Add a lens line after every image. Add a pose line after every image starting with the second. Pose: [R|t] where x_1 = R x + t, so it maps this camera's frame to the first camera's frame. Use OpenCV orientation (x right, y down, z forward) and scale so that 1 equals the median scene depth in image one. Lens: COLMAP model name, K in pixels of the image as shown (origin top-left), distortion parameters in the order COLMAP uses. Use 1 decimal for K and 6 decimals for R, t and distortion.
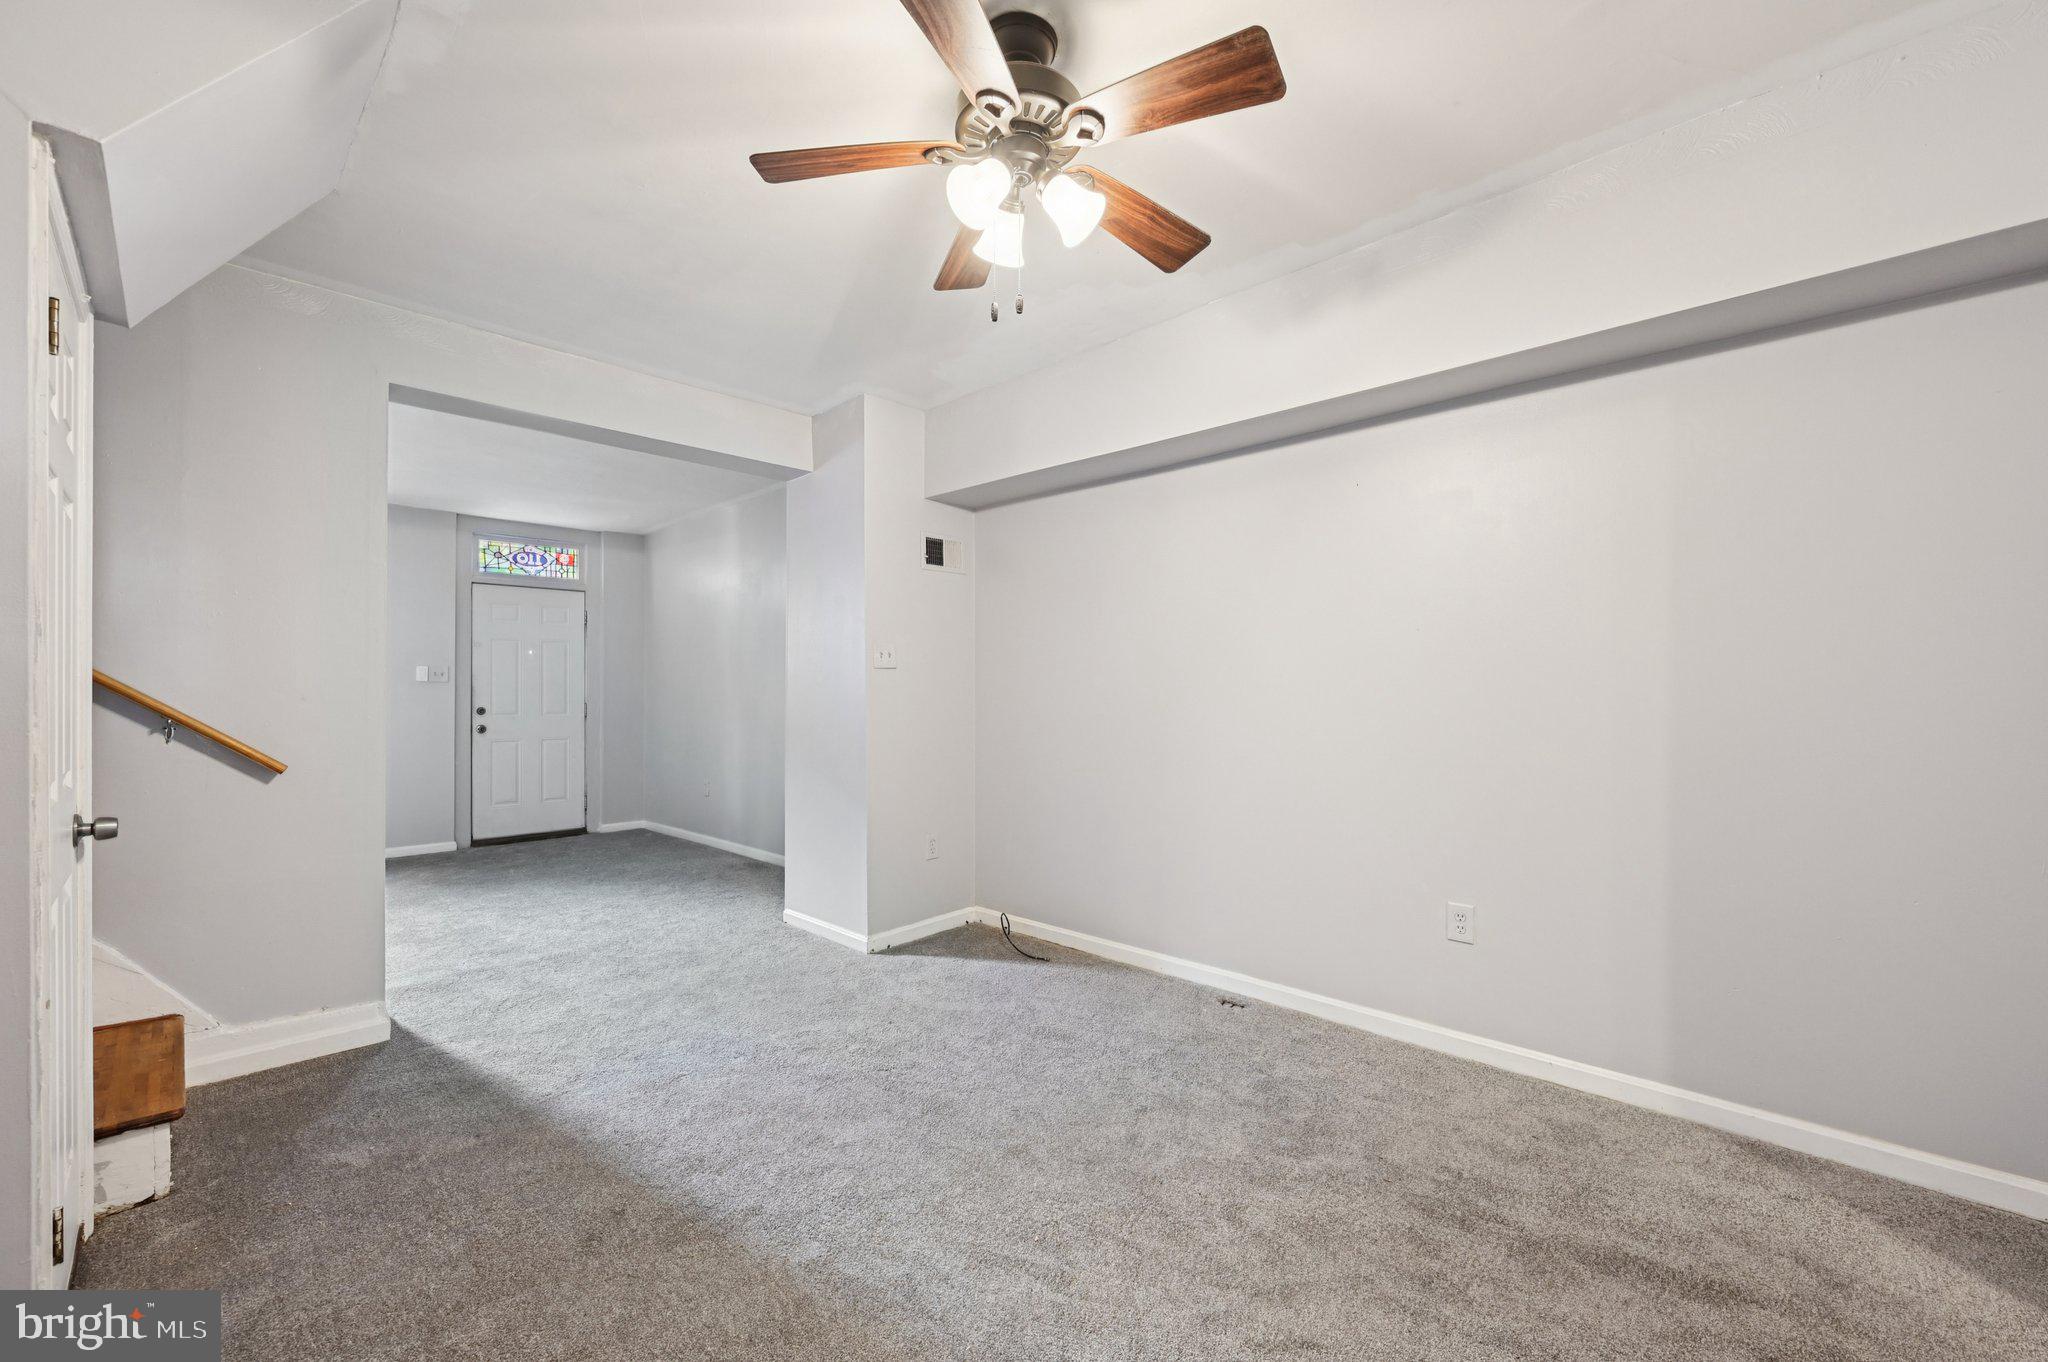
lens RADIAL K [[811.2, 0, 1036.7], [0, 811.2, 682.4], [0, 0, 1]] dist [0.000047, -0.000101]
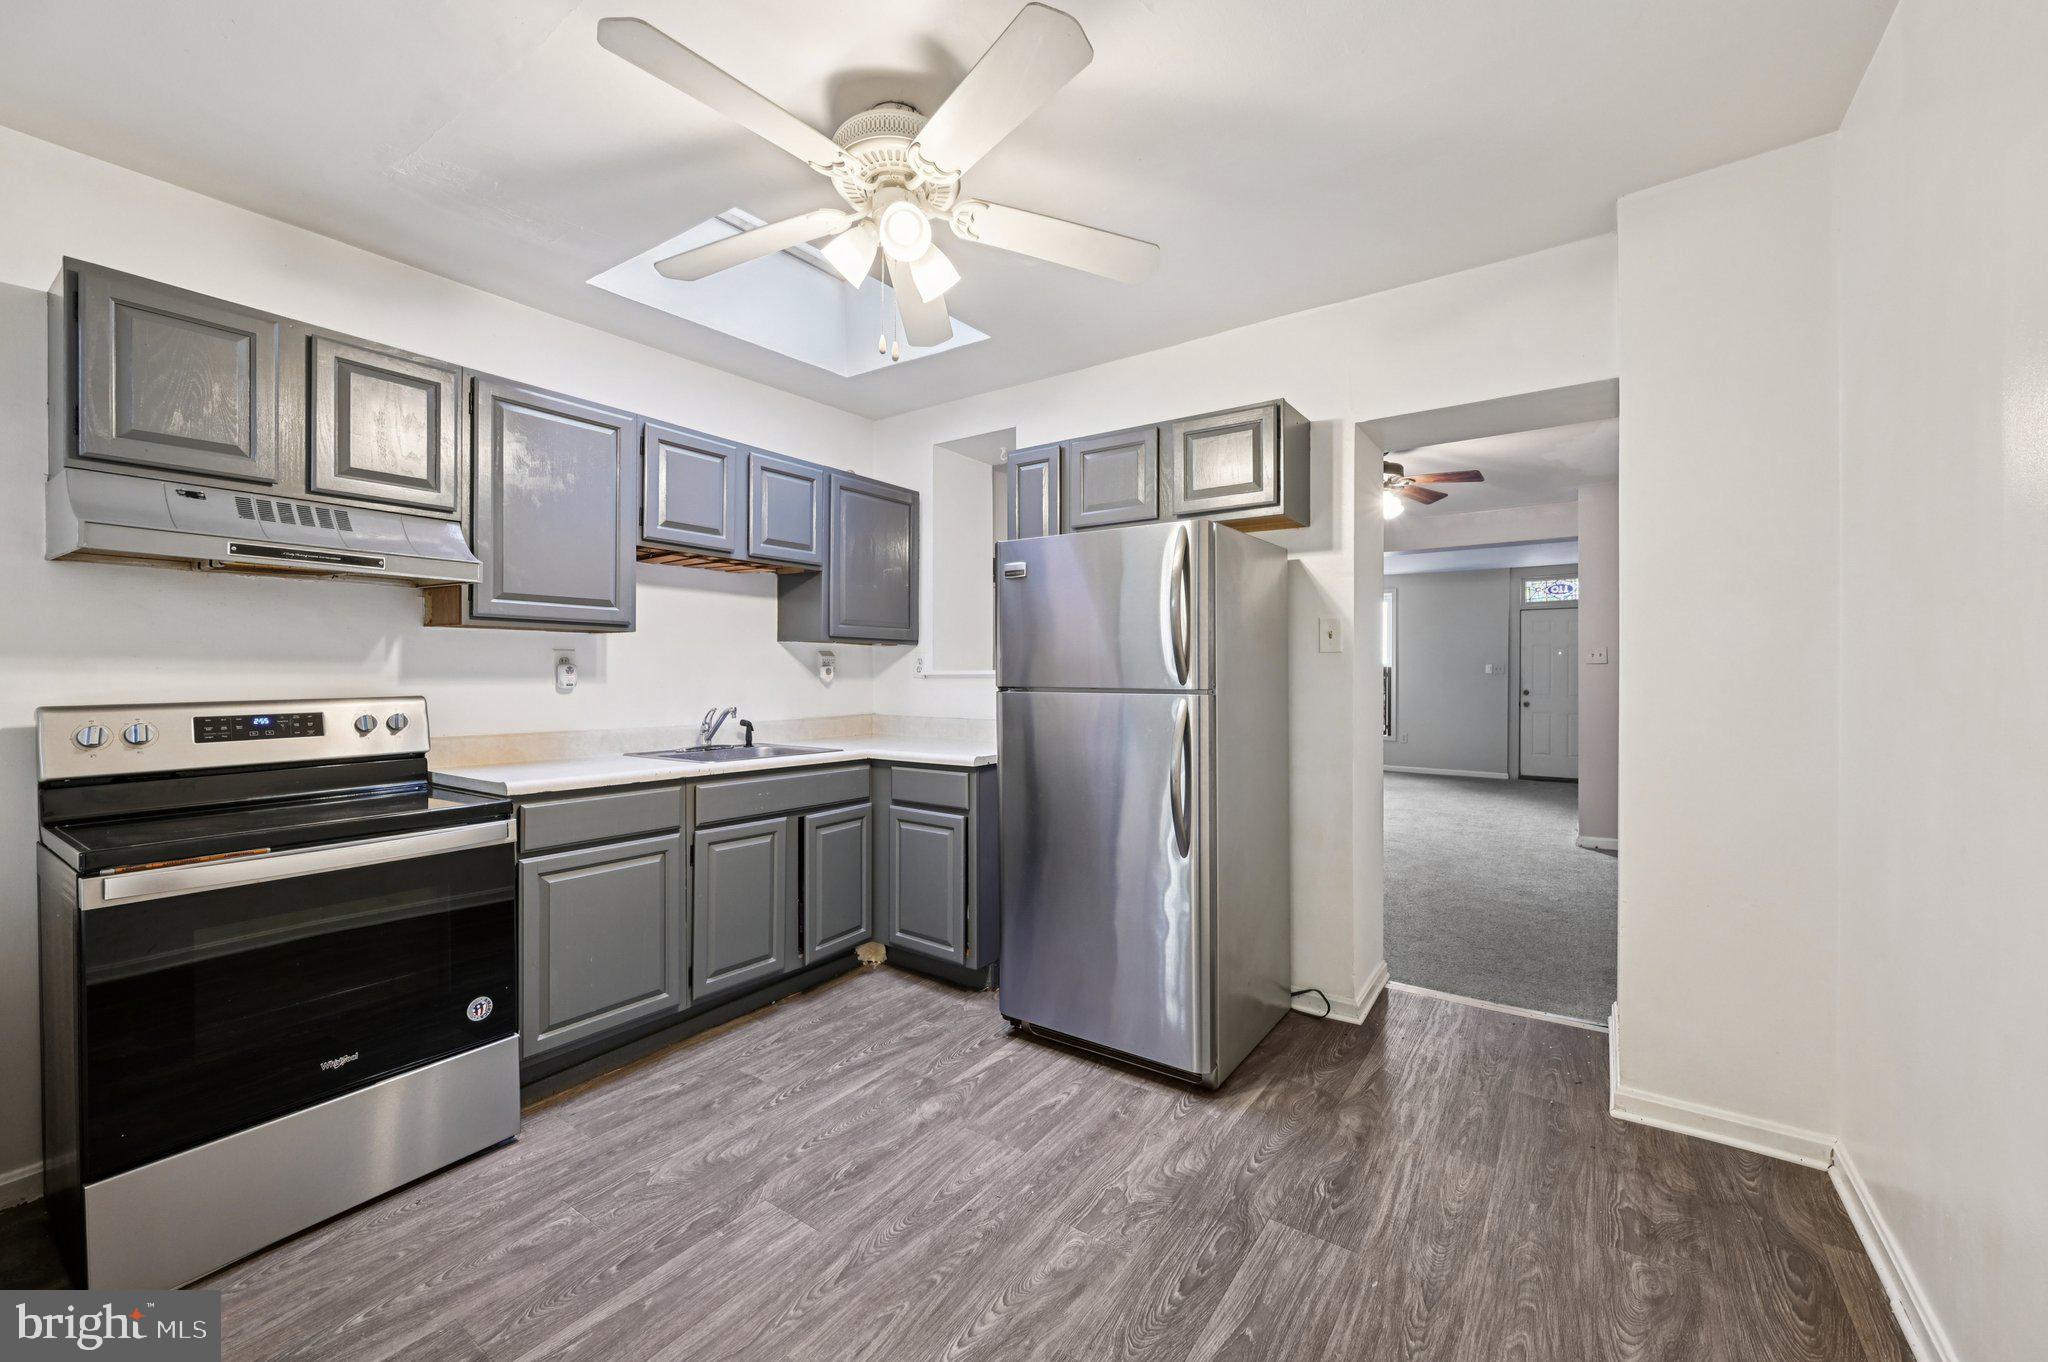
lens RADIAL K [[811.2, 0, 1036.7], [0, 811.2, 682.4], [0, 0, 1]] dist [0.000047, -0.000101]
pose [[0.150638, 0.003158, -0.988584, 1.155989], [0.006733, 0.999968, 0.004221, 0.004890], [0.988566, -0.007292, 0.150612, -0.257433]]
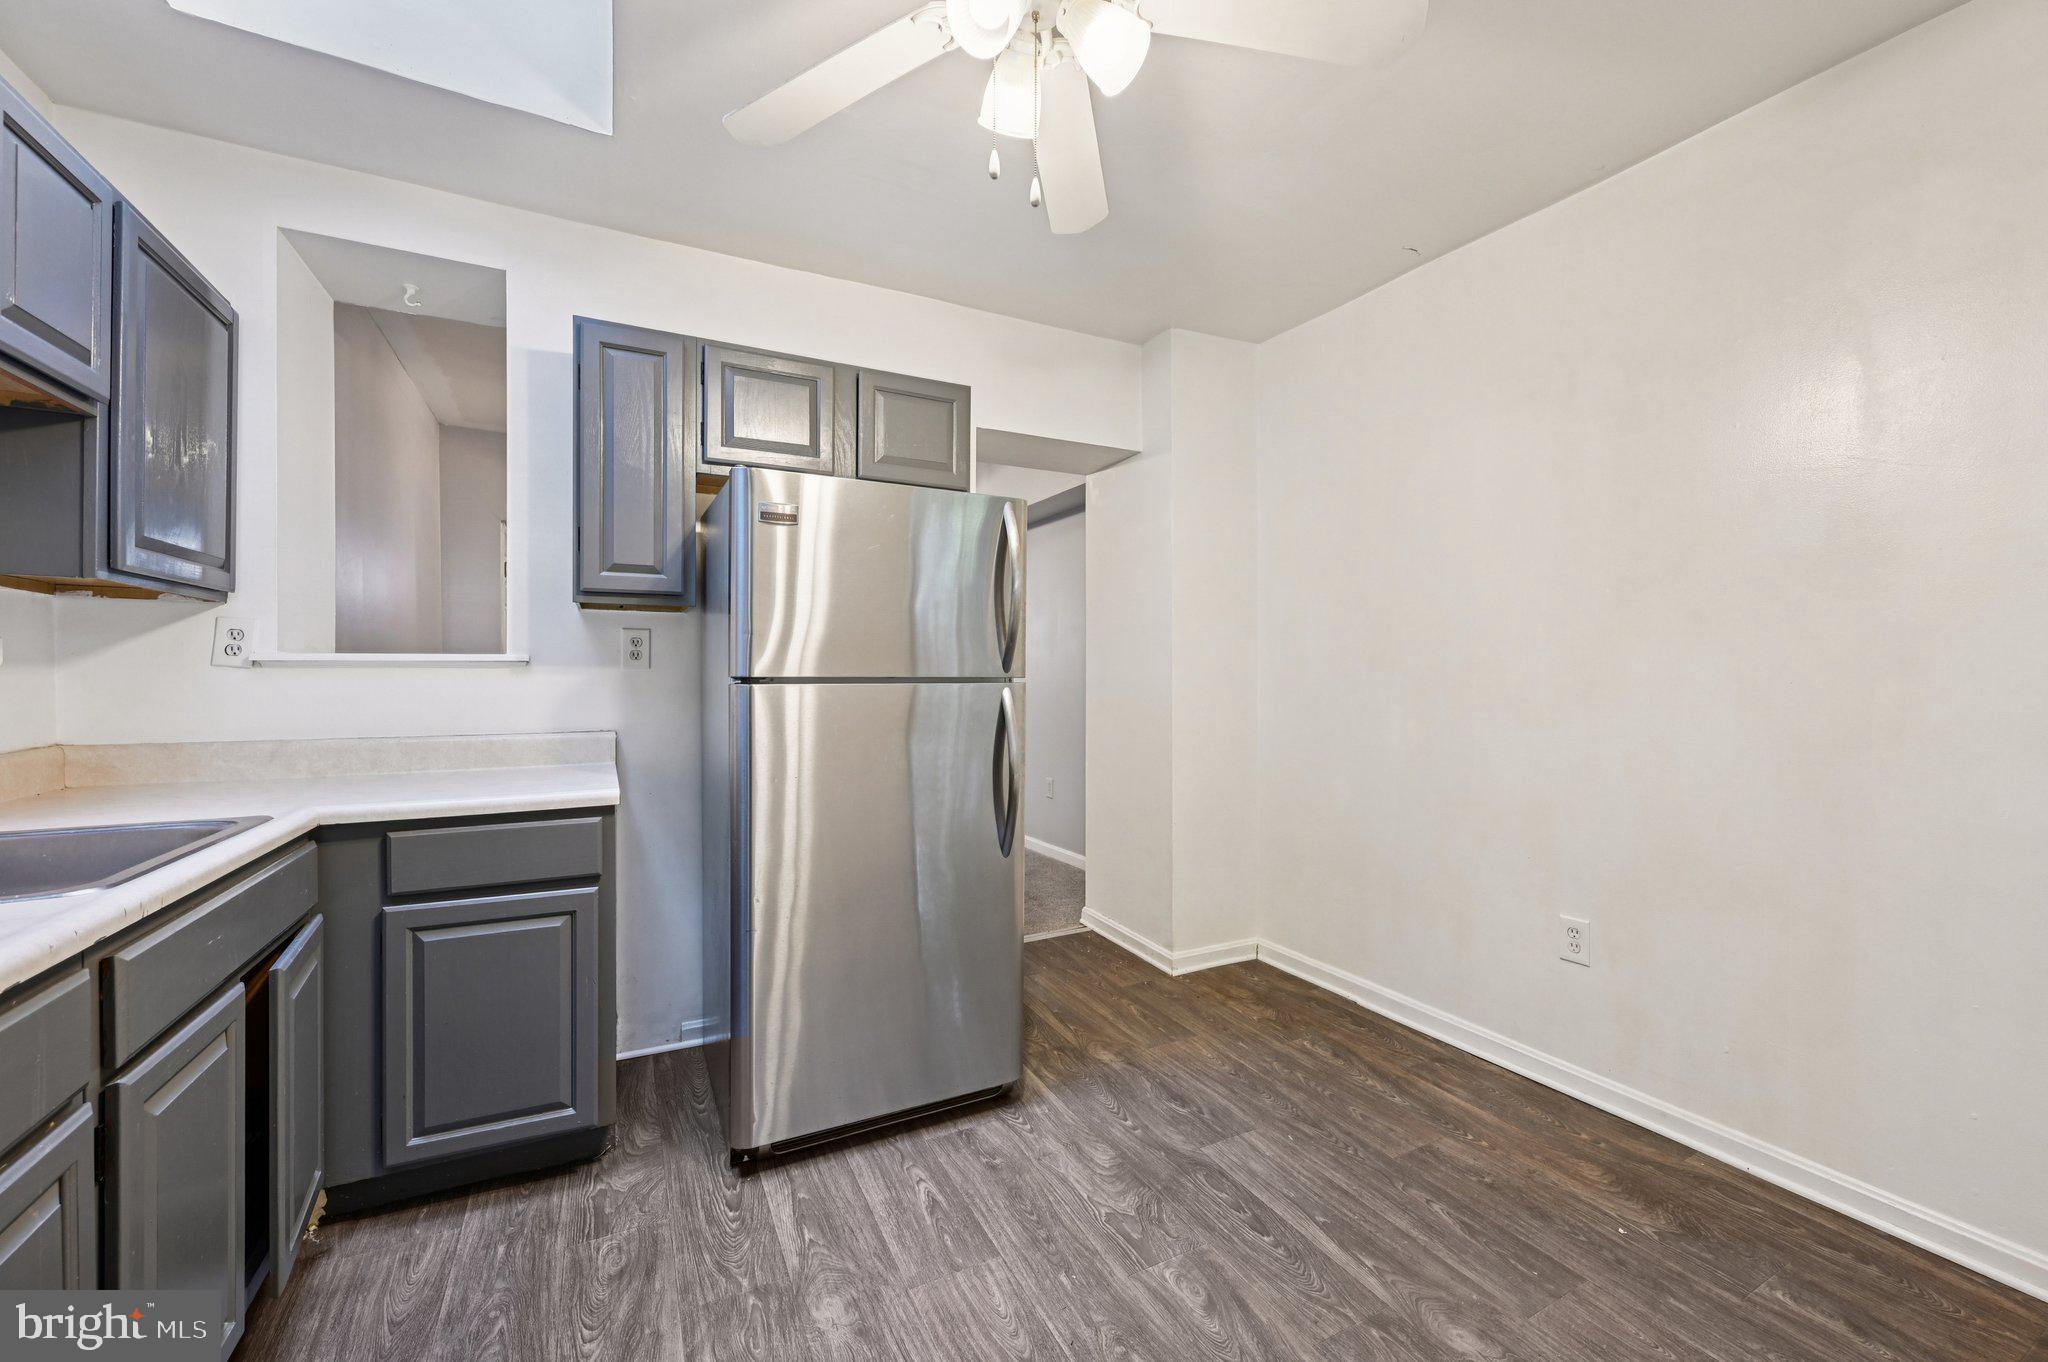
lens RADIAL K [[811.2, 0, 1036.7], [0, 811.2, 682.4], [0, 0, 1]] dist [0.000047, -0.000101]
pose [[0.946506, -0.001455, -0.322684, 0.780254], [0.007396, 0.999825, 0.017188, 0.007744], [0.322603, -0.018655, 0.946351, -0.582001]]
